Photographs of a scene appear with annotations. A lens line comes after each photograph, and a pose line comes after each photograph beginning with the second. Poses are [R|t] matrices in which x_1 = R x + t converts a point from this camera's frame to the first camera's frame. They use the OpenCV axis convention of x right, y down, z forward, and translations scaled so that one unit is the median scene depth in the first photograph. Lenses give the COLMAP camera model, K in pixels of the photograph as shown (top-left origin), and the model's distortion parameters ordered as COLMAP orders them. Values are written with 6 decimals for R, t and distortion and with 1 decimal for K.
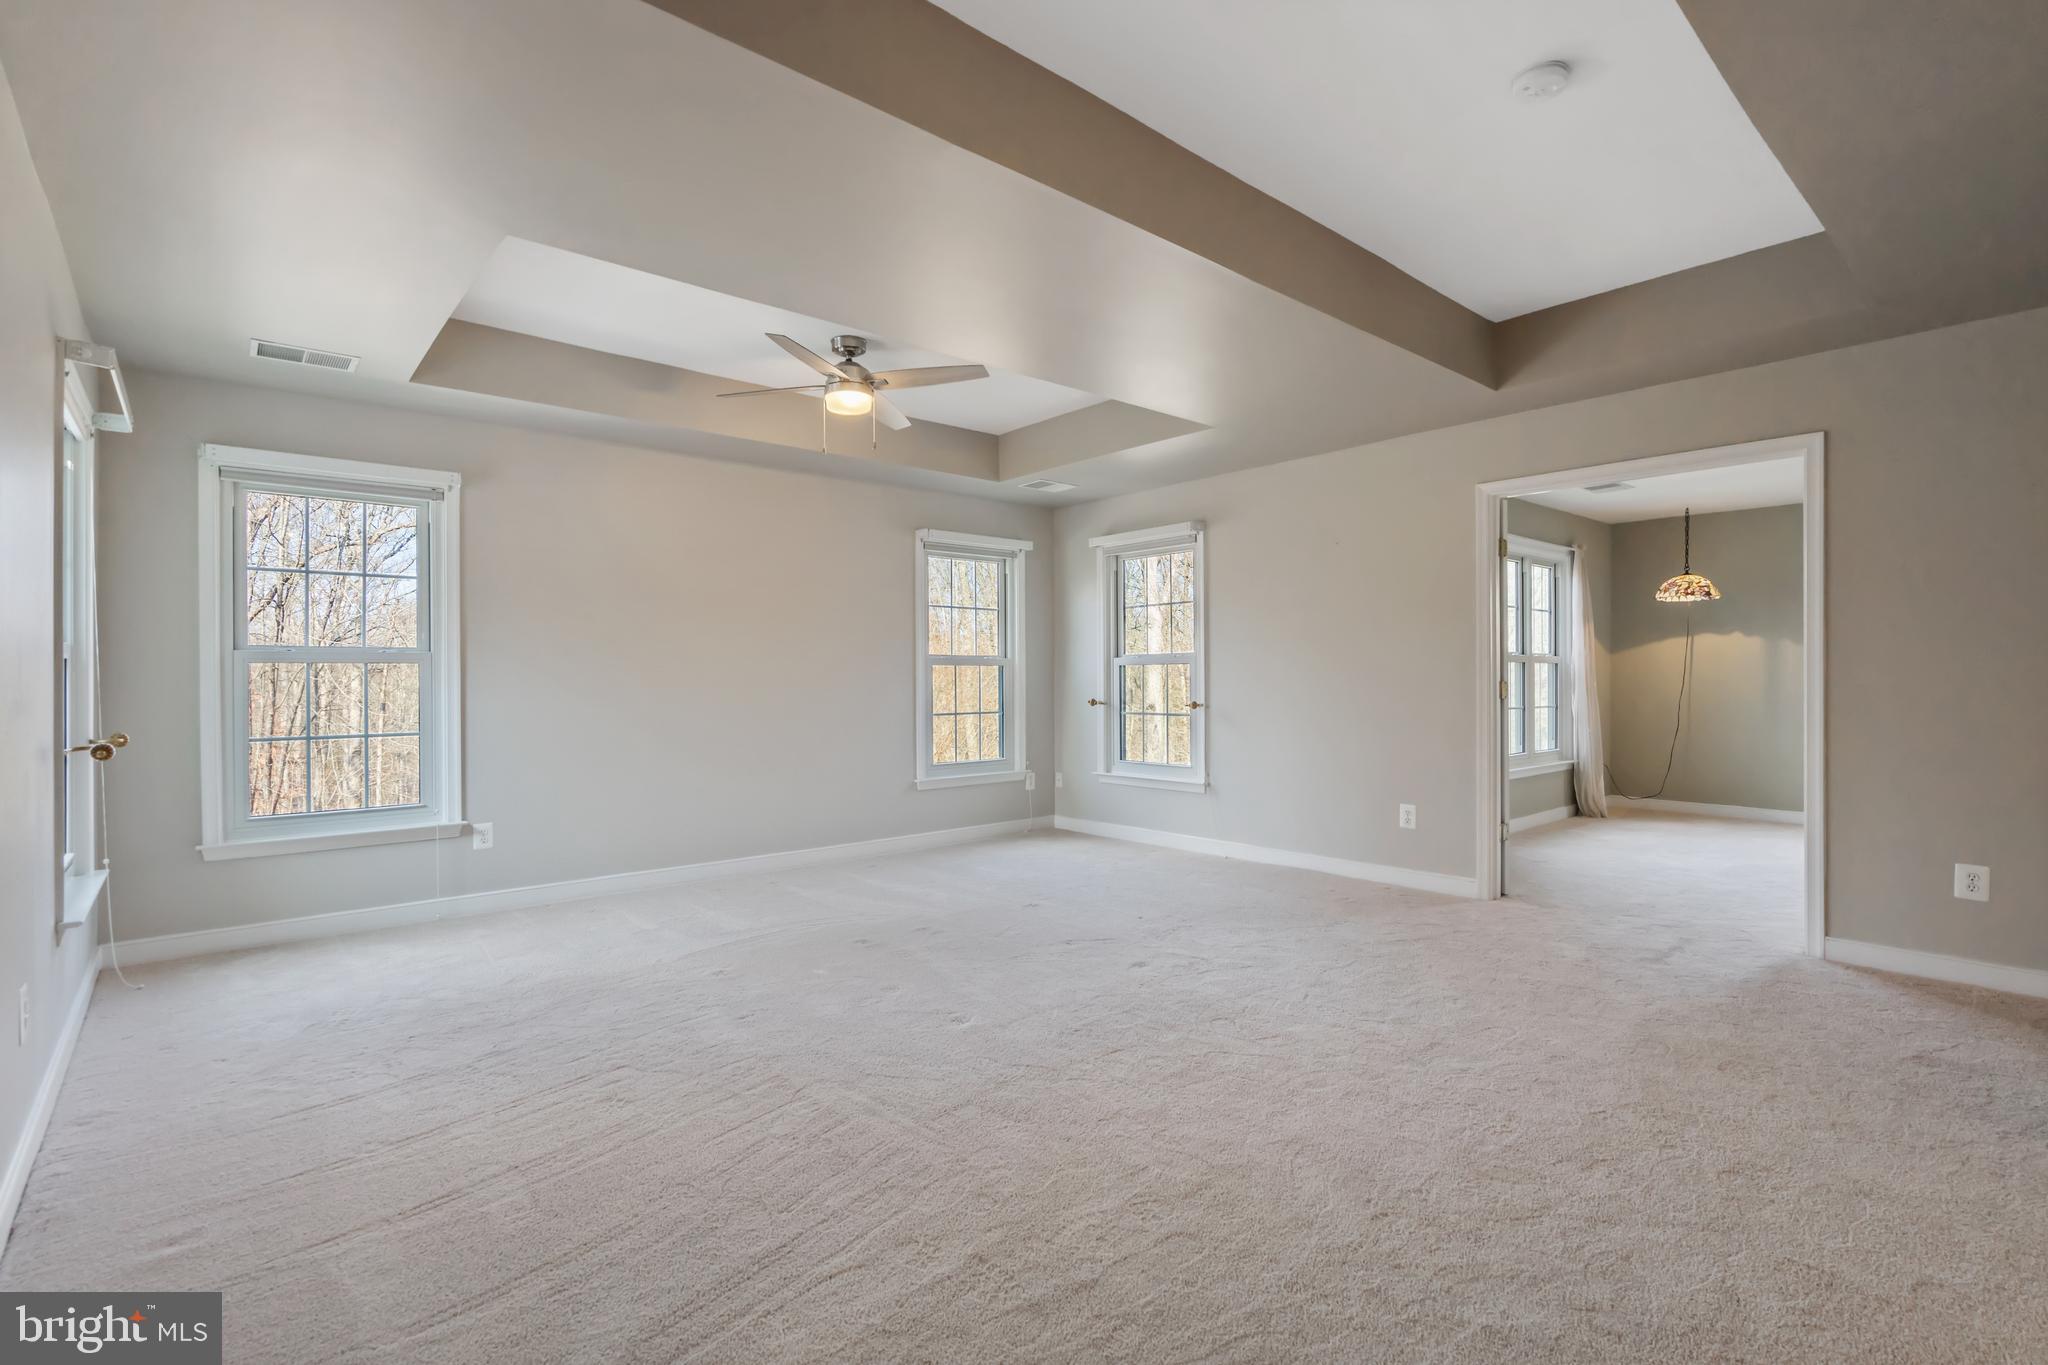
lens RADIAL K [[933.9, 0, 1015.3], [0, 933.9, 676.7], [0, 0, 1]] dist [-0.004055, 0.000481]
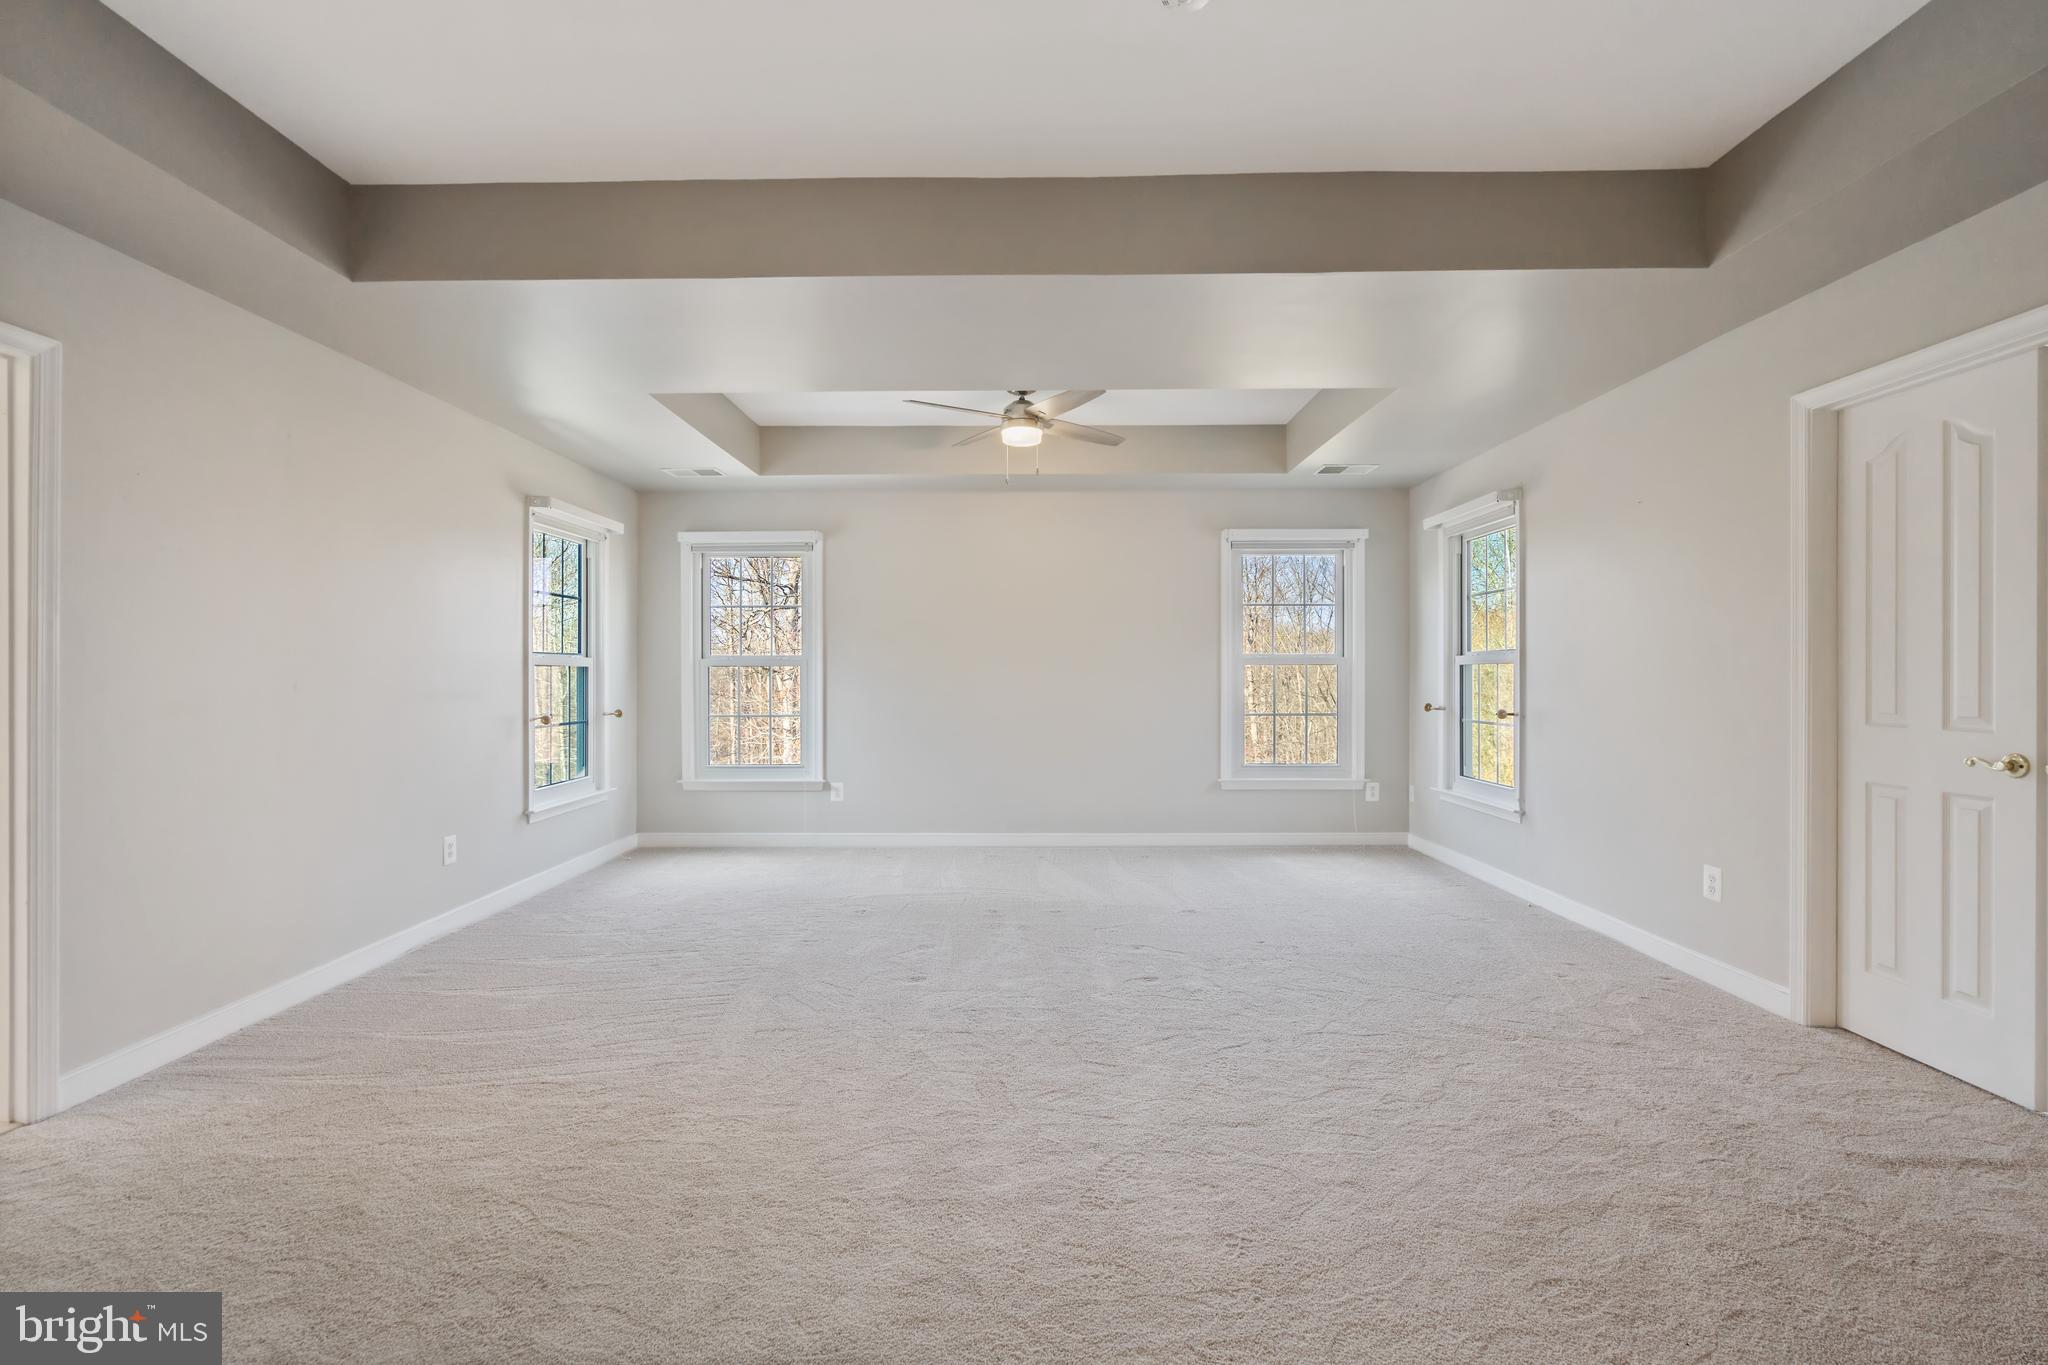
lens RADIAL K [[933.9, 0, 1038.3], [0, 933.9, 674.5], [0, 0, 1]] dist [-0.004055, 0.000481]
pose [[0.753010, 0.005357, -0.657988, 0.561030], [-0.001342, 0.999977, 0.006607, -0.012292], [0.658008, -0.004092, 0.753000, 0.156805]]
